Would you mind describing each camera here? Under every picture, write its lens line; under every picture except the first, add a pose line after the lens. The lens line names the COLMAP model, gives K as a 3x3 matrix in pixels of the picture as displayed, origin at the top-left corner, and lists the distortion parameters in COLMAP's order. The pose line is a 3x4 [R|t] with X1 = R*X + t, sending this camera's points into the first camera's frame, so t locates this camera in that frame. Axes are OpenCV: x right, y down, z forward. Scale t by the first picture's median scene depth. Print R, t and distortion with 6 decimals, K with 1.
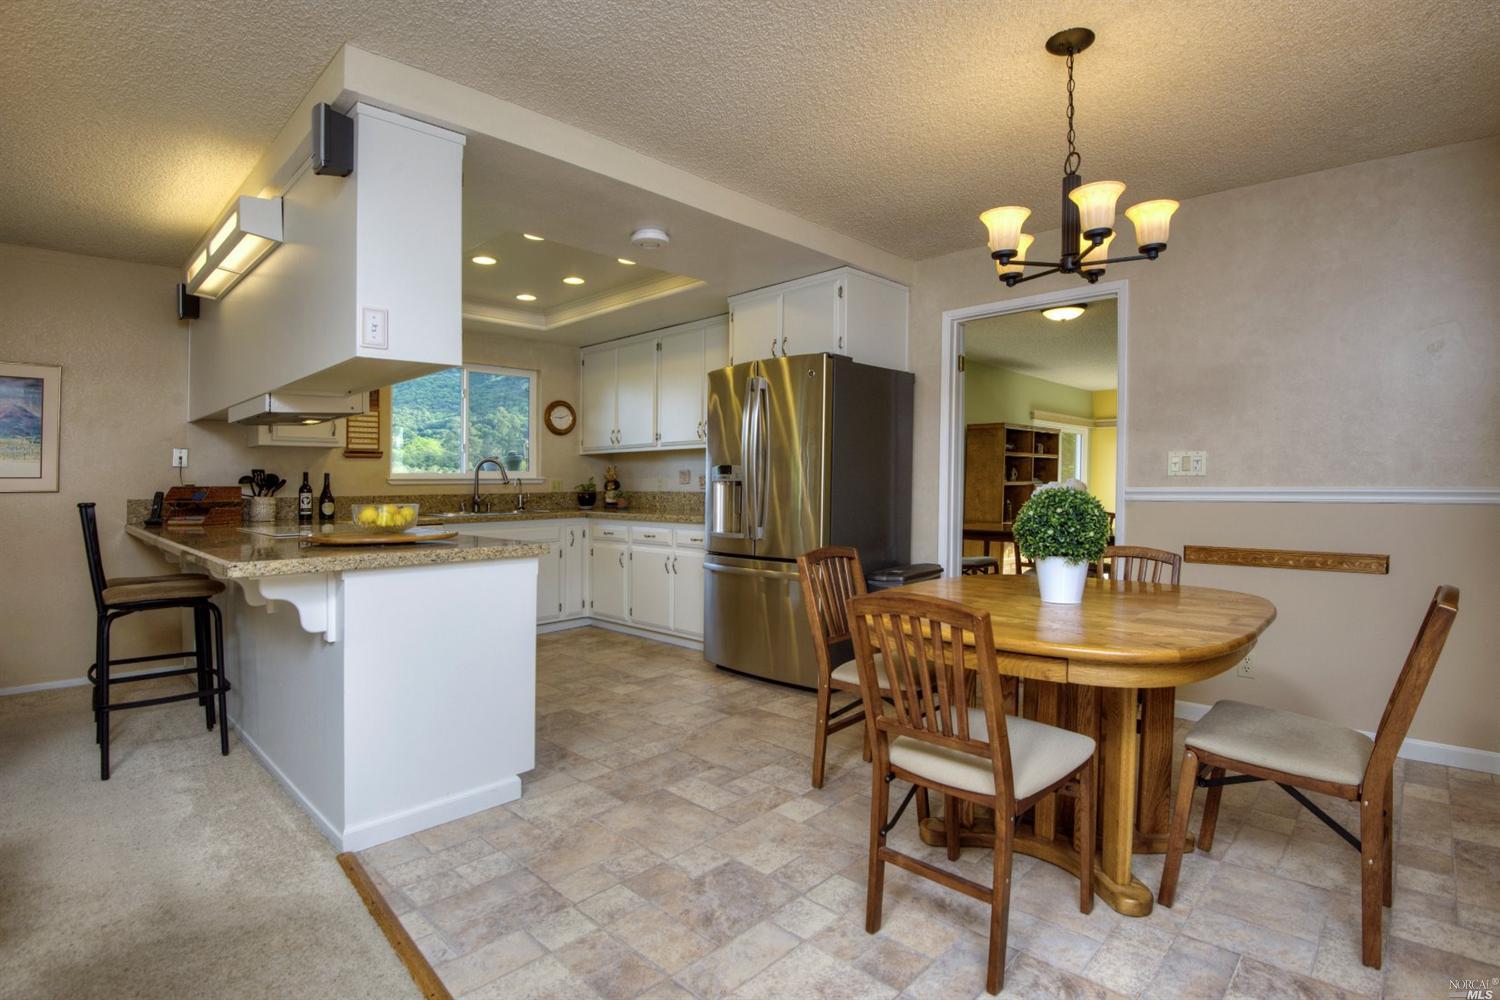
lens RADIAL K [[755.7, 0, 754.8], [0, 755.7, 480.6], [0, 0, 1]] dist [-0.041949, -0.001836]
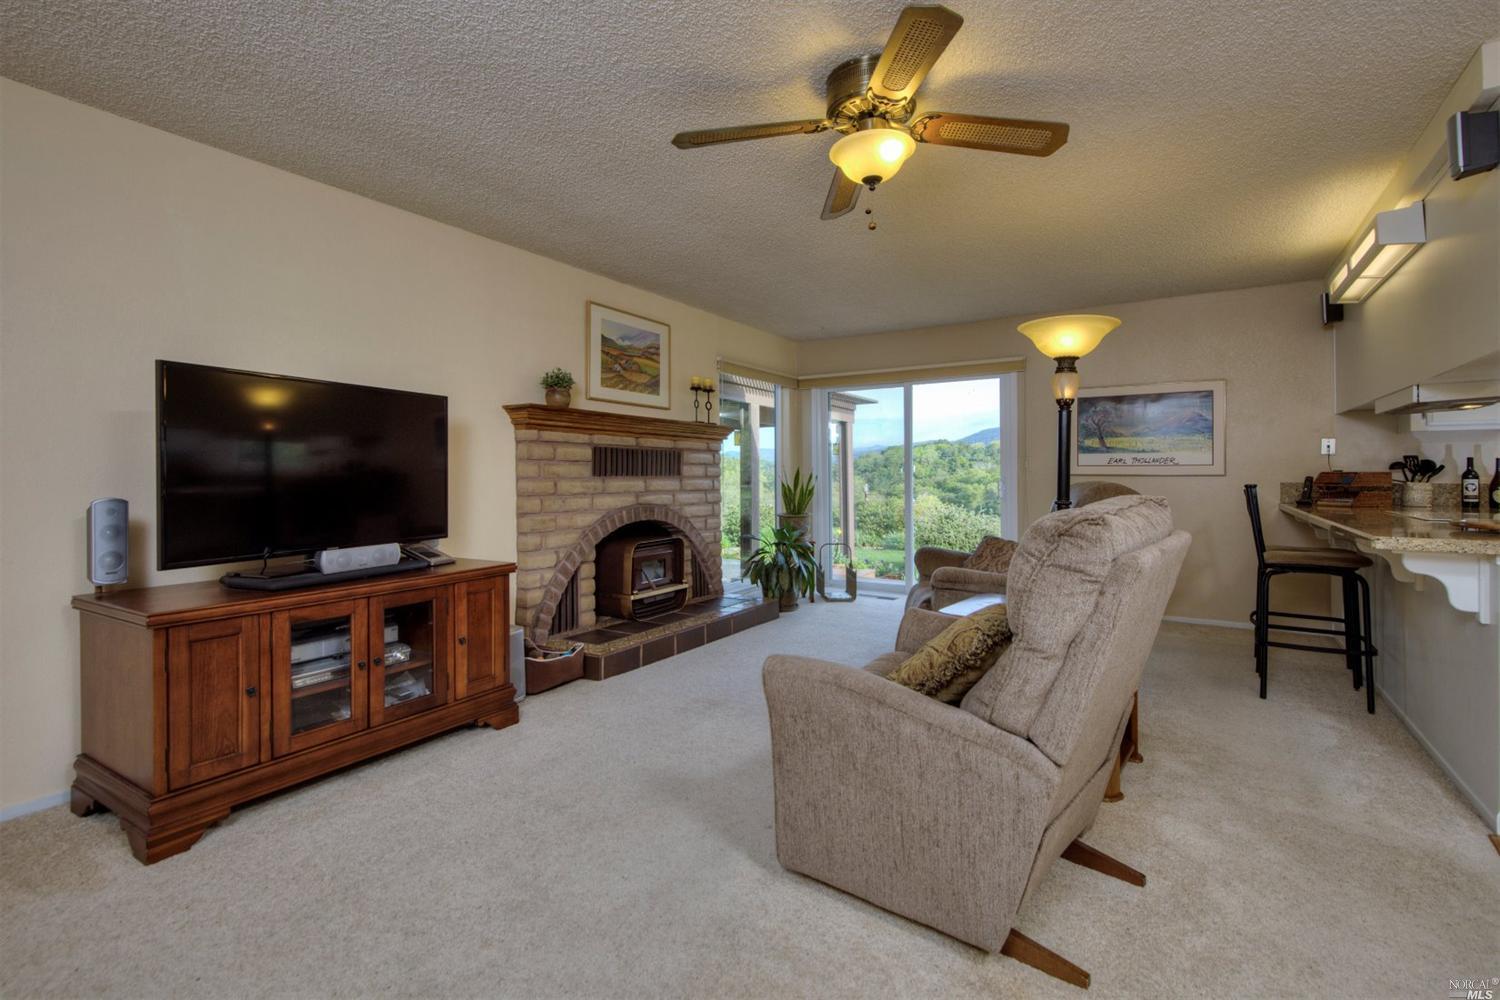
lens RADIAL K [[708.8, 0, 730.0], [0, 708.8, 460.8], [0, 0, 1]] dist [0.010327, -0.007420]
pose [[0.205413, -0.011862, -0.978604, 0.100704], [0.005954, 0.999923, -0.010871, -0.002630], [0.978657, -0.003593, 0.205468, -0.125403]]
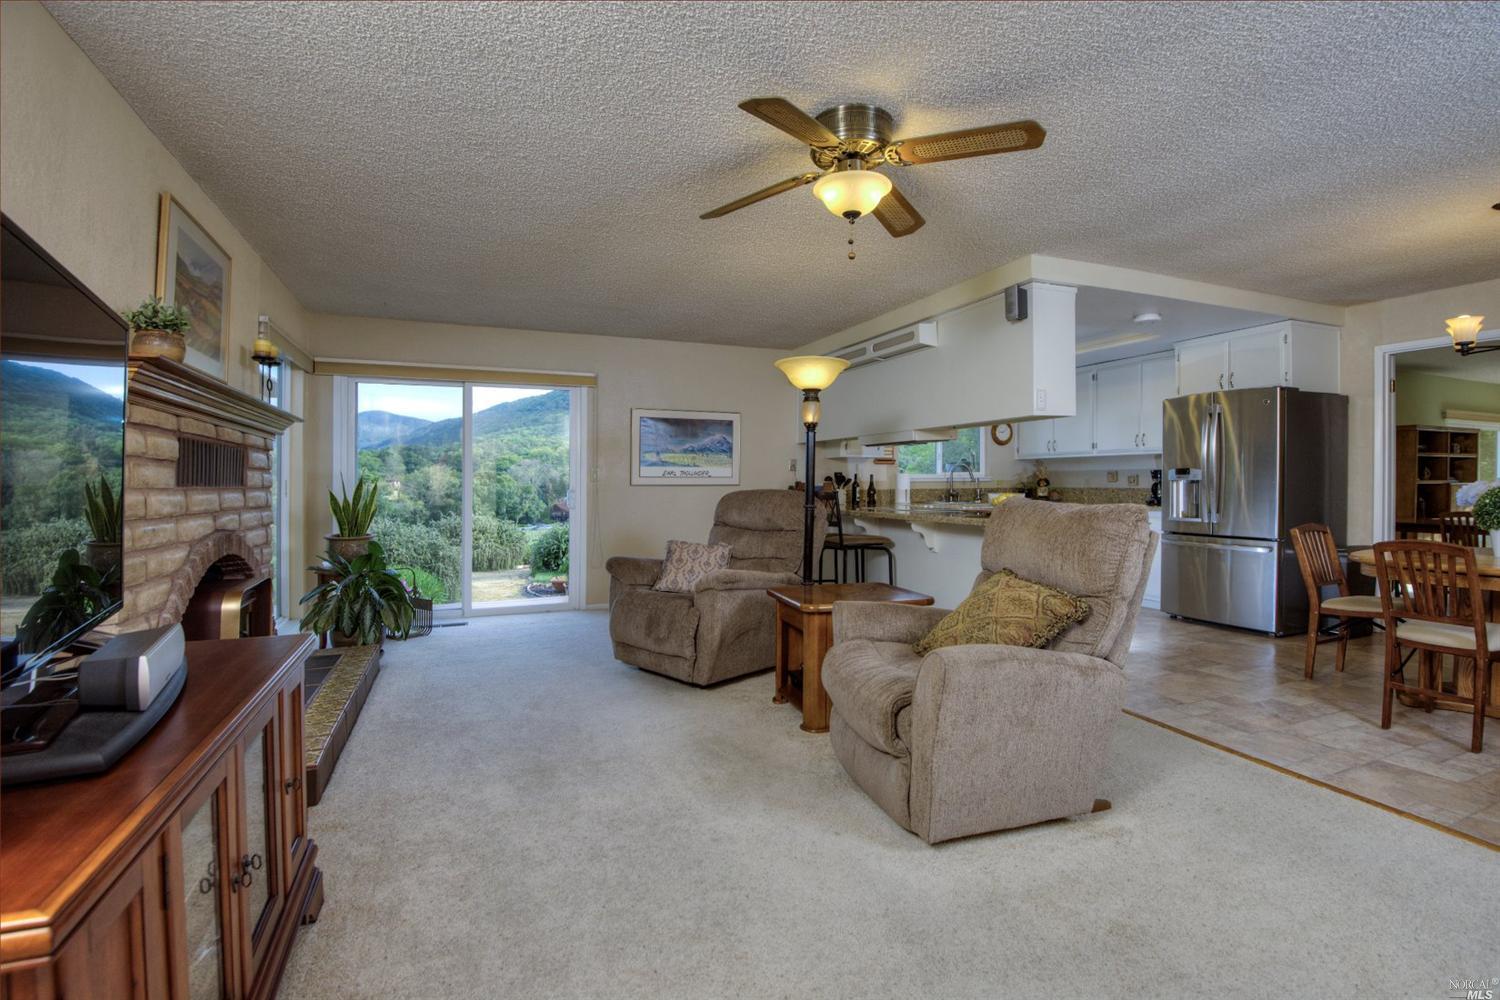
lens RADIAL K [[708.8, 0, 761.7], [0, 708.8, 478.1], [0, 0, 1]] dist [0.010327, -0.007420]
pose [[0.925445, 0.000955, -0.378881, -0.258407], [-0.001612, 0.999998, -0.001418, 0.000161], [0.378878, 0.001923, 0.925444, -0.501566]]
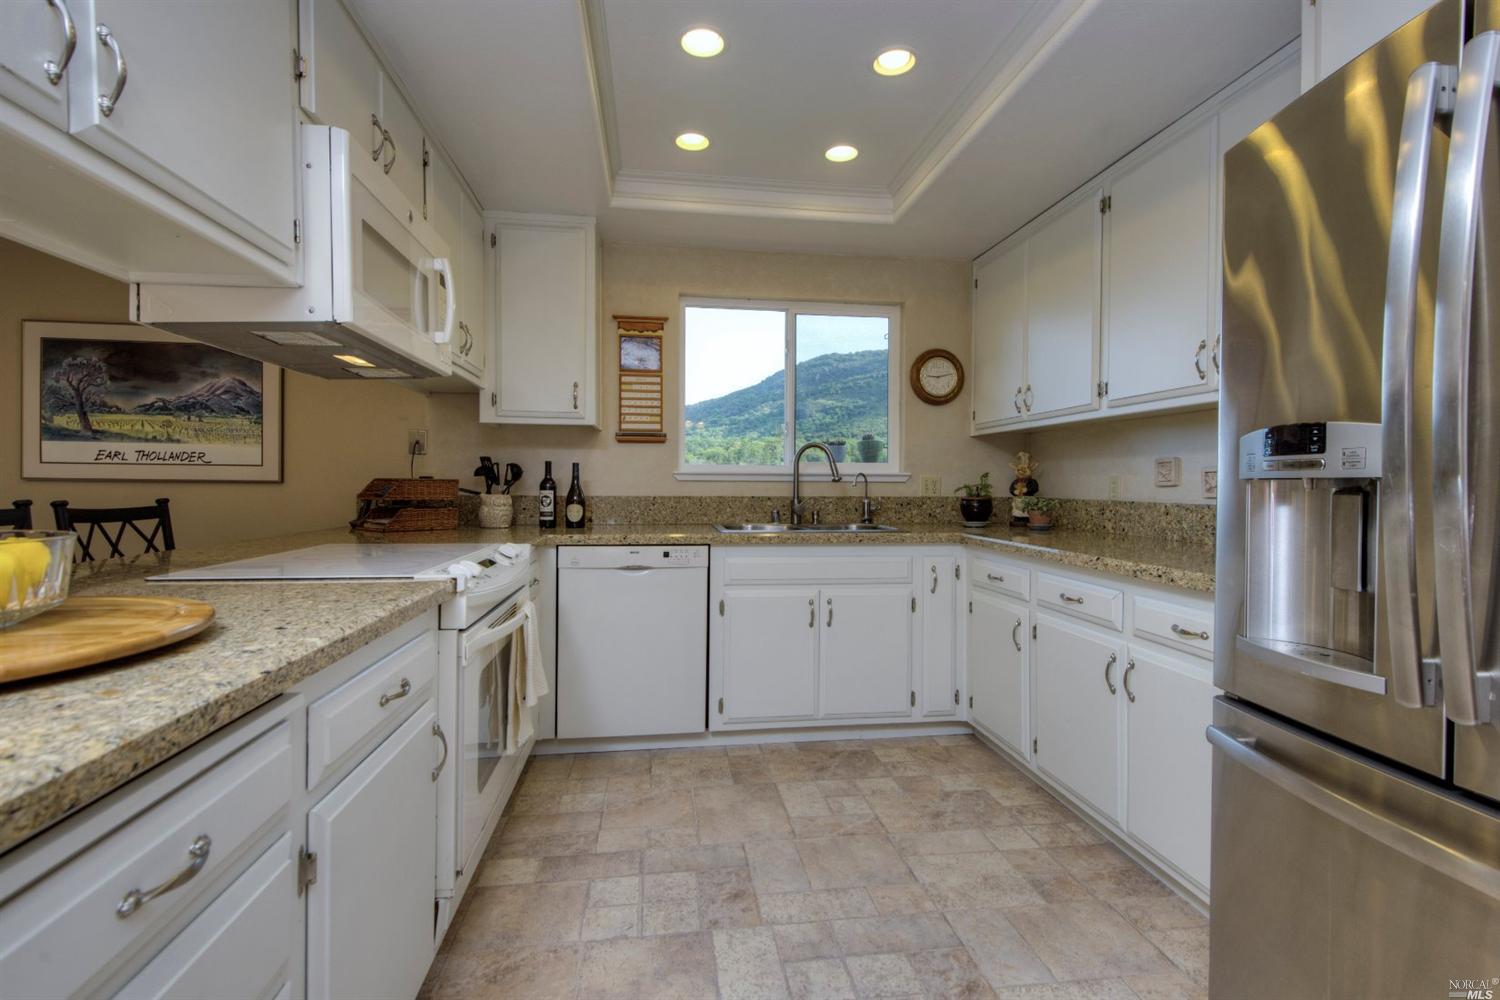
lens RADIAL K [[708.8, 0, 751.4], [0, 708.8, 471.0], [0, 0, 1]] dist [0.010327, -0.007420]
pose [[0.800751, 0.004481, -0.598981, -0.043461], [-0.013316, 0.999858, -0.010321, 0.003155], [0.598850, 0.016240, 0.800697, 0.633589]]
